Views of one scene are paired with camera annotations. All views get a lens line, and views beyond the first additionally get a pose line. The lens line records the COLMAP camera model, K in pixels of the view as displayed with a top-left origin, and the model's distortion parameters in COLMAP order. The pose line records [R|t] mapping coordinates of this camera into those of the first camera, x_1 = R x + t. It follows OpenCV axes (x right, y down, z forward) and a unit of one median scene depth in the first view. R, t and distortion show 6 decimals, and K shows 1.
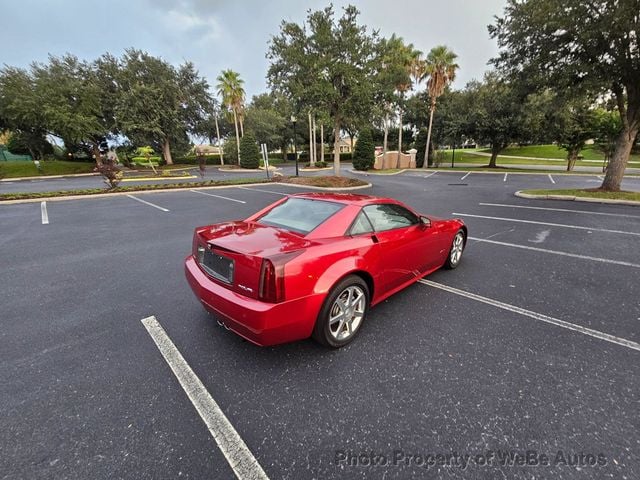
lens RADIAL K [[264.5, 0, 320.5], [0, 264.5, 242.0], [0, 0, 1]] dist [-0.001943, -0.000503]
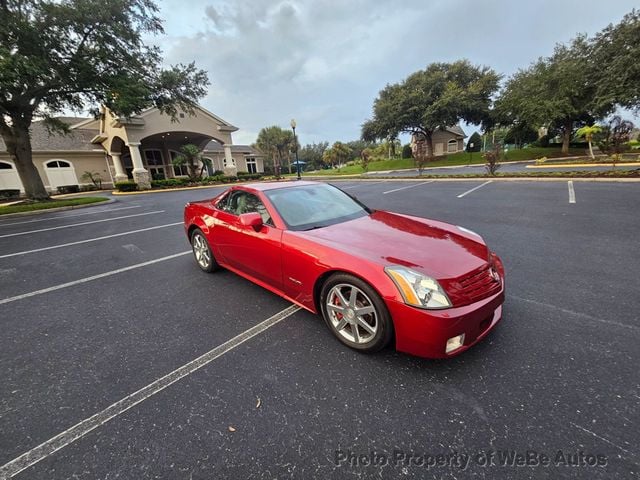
lens RADIAL K [[264.5, 0, 315.8], [0, 264.5, 240.7], [0, 0, 1]] dist [-0.001943, -0.000503]
pose [[0.043534, 0.279363, -0.959198, 0.286372], [-0.234684, 0.936102, 0.261985, -0.065351], [0.971096, 0.213704, 0.106314, 0.256913]]
